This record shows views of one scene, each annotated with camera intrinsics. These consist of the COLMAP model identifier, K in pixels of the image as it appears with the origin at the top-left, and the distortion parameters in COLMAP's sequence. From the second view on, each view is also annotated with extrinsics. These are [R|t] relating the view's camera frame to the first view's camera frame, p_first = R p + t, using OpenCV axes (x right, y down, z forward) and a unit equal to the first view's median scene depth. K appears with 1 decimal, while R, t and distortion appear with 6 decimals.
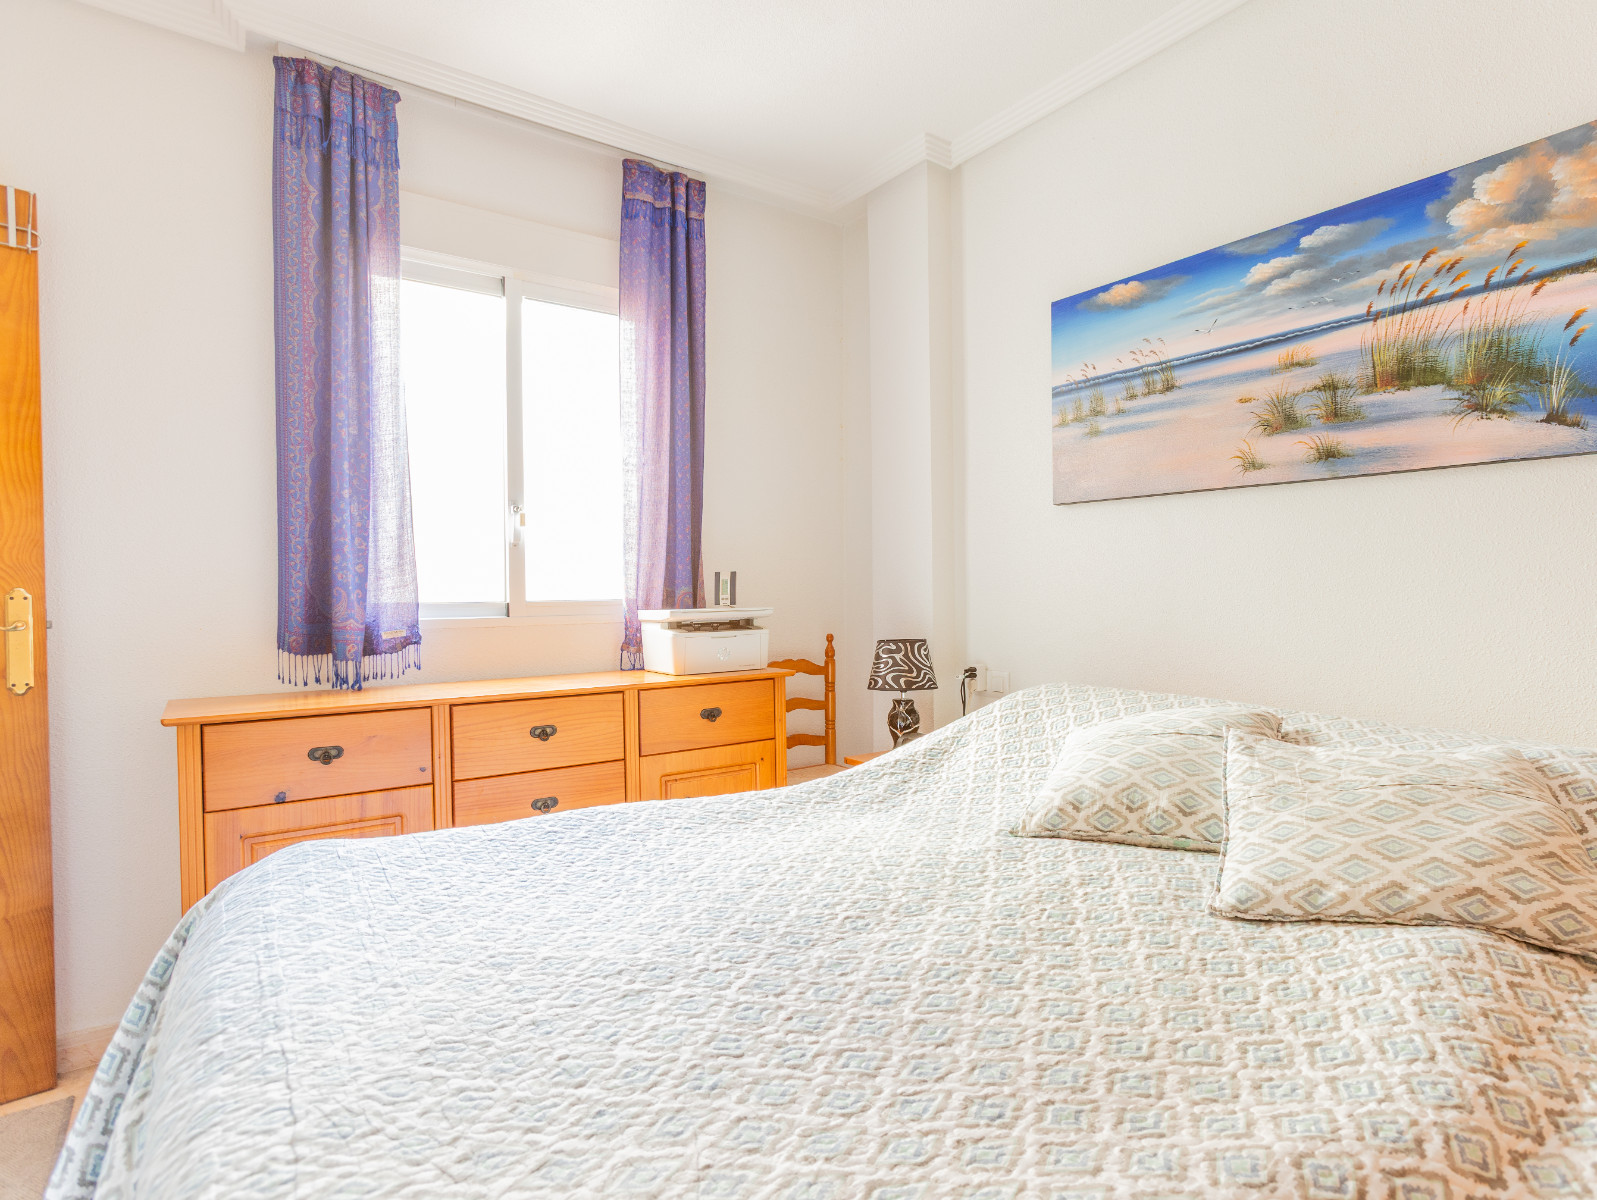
lens RADIAL K [[838.5, 0, 796.0], [0, 838.5, 602.9], [0, 0, 1]] dist [-0.035056, 0.024556]
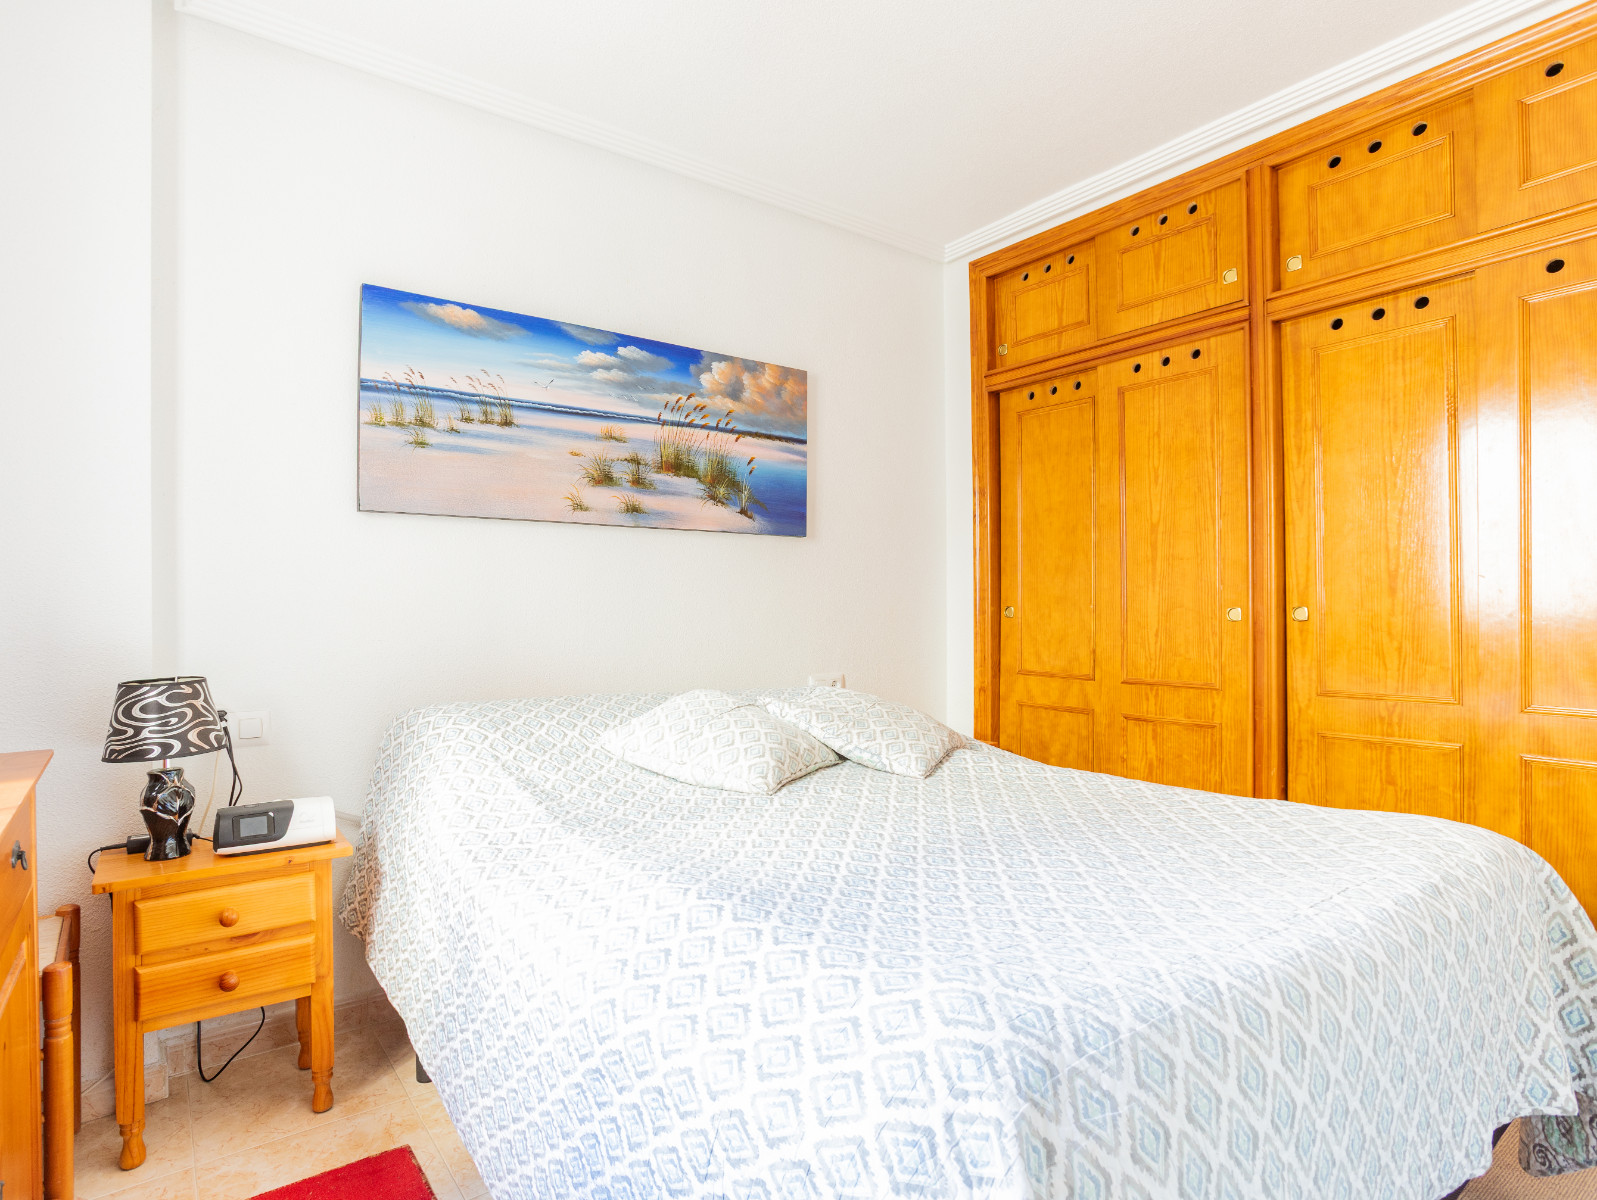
lens RADIAL K [[838.5, 0, 796.0], [0, 838.5, 602.9], [0, 0, 1]] dist [-0.035056, 0.024556]
pose [[0.018350, 0.013177, 0.999745, -0.738877], [0.020460, 0.999699, -0.013552, 0.002677], [-0.999622, 0.020703, 0.018075, 0.689225]]
